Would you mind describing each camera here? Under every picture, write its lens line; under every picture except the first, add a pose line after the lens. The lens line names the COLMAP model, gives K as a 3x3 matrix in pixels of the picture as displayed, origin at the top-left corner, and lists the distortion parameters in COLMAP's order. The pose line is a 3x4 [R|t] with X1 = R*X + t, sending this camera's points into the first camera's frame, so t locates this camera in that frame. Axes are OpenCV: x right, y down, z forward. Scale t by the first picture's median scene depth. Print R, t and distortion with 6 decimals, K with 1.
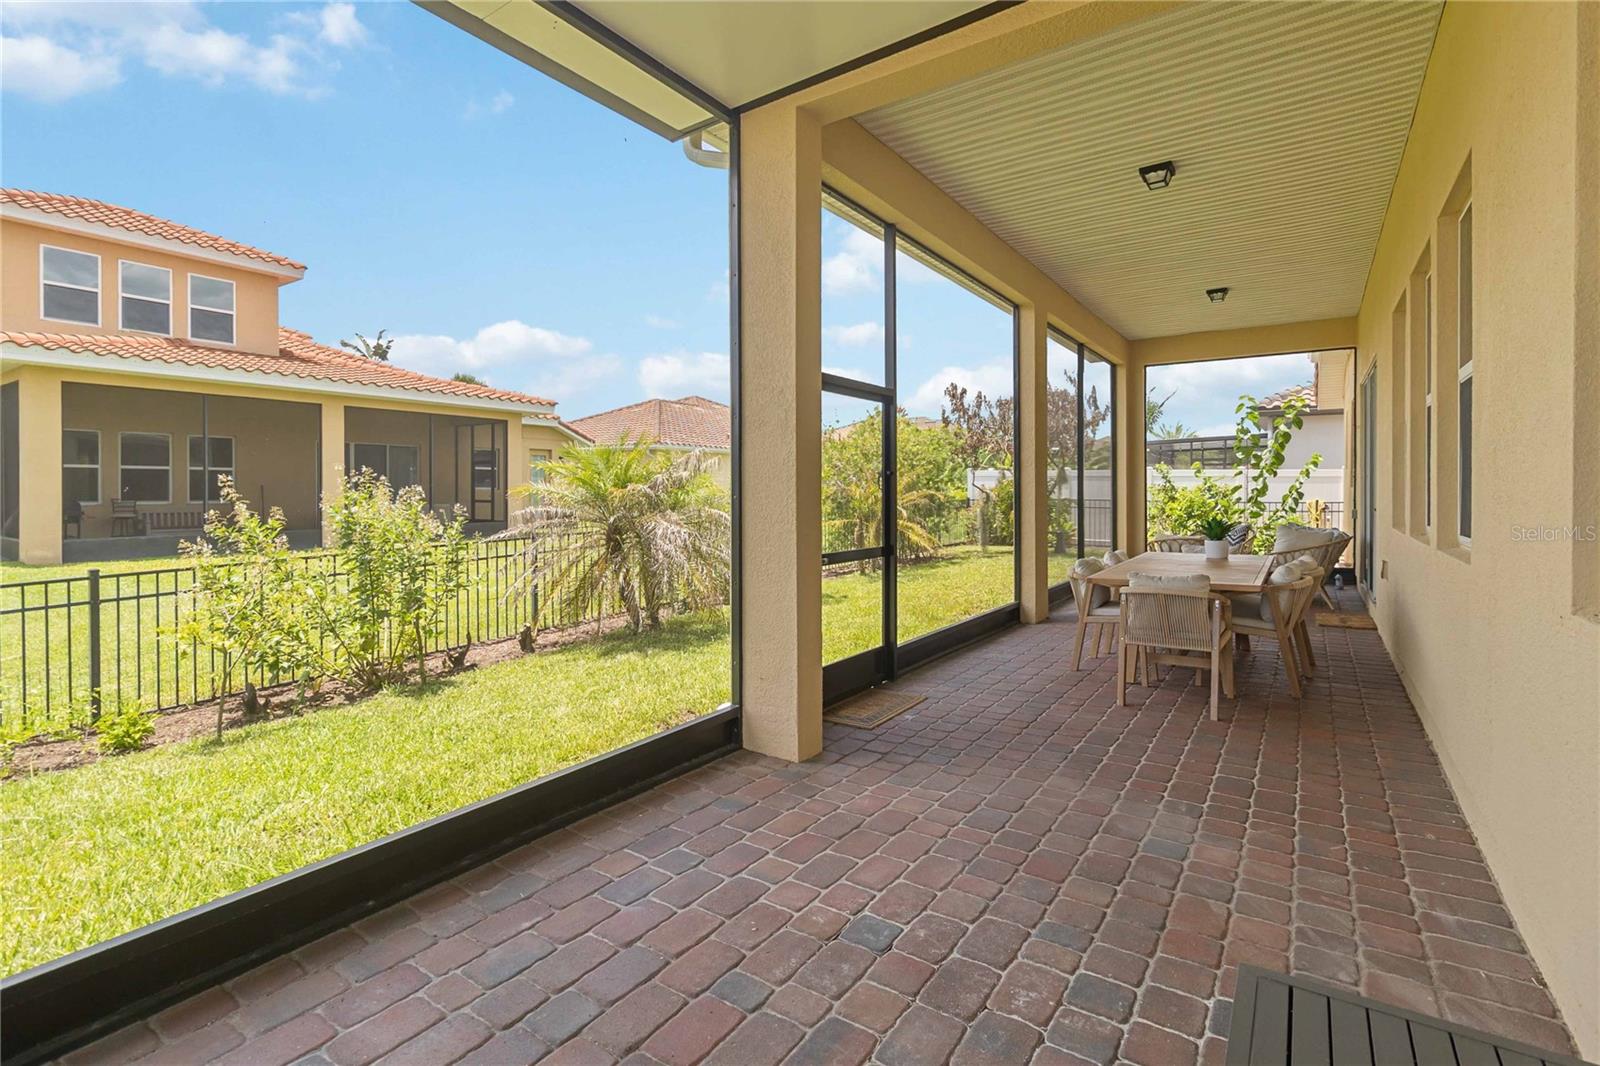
lens RADIAL K [[751.0, 0, 839.2], [0, 751.0, 495.7], [0, 0, 1]] dist [-0.020476, 0.013047]
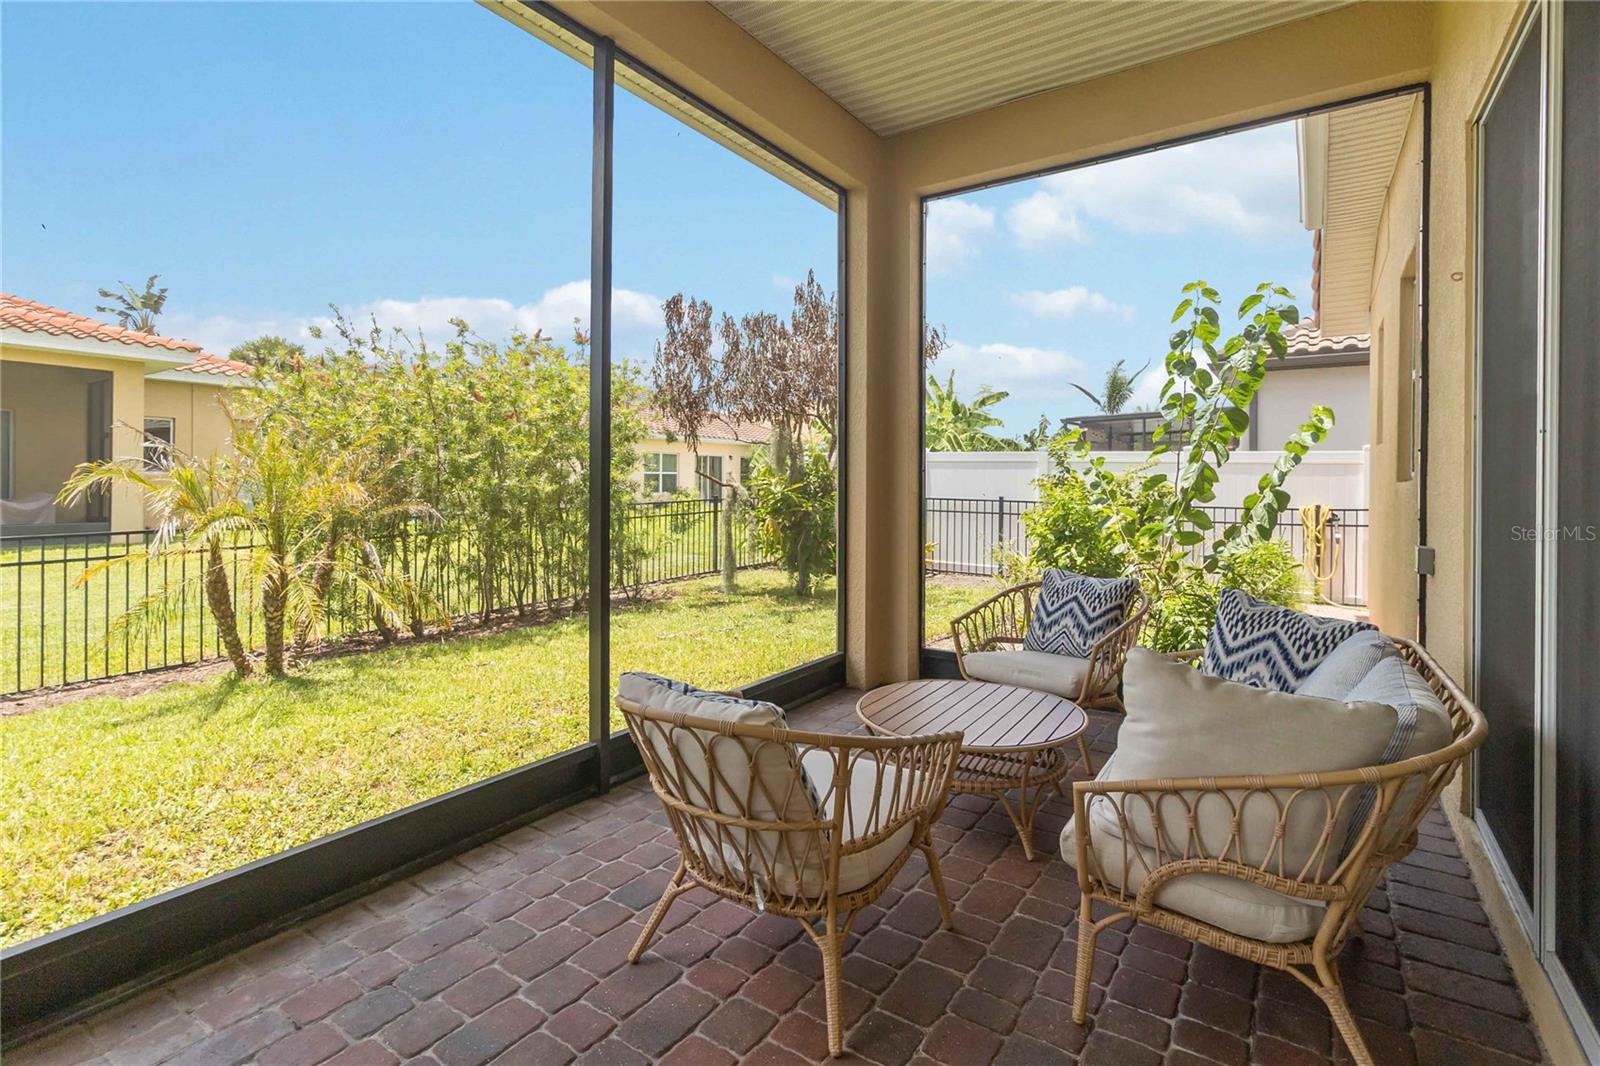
lens RADIAL K [[724.2, 0, 831.1], [0, 724.2, 495.9], [0, 0, 1]] dist [-0.000066, 0.000194]
pose [[0.999979, 0.005680, -0.003069, 0.230212], [-0.005622, 0.999816, 0.018365, -0.005733], [0.003173, -0.018347, 0.999827, 0.373898]]
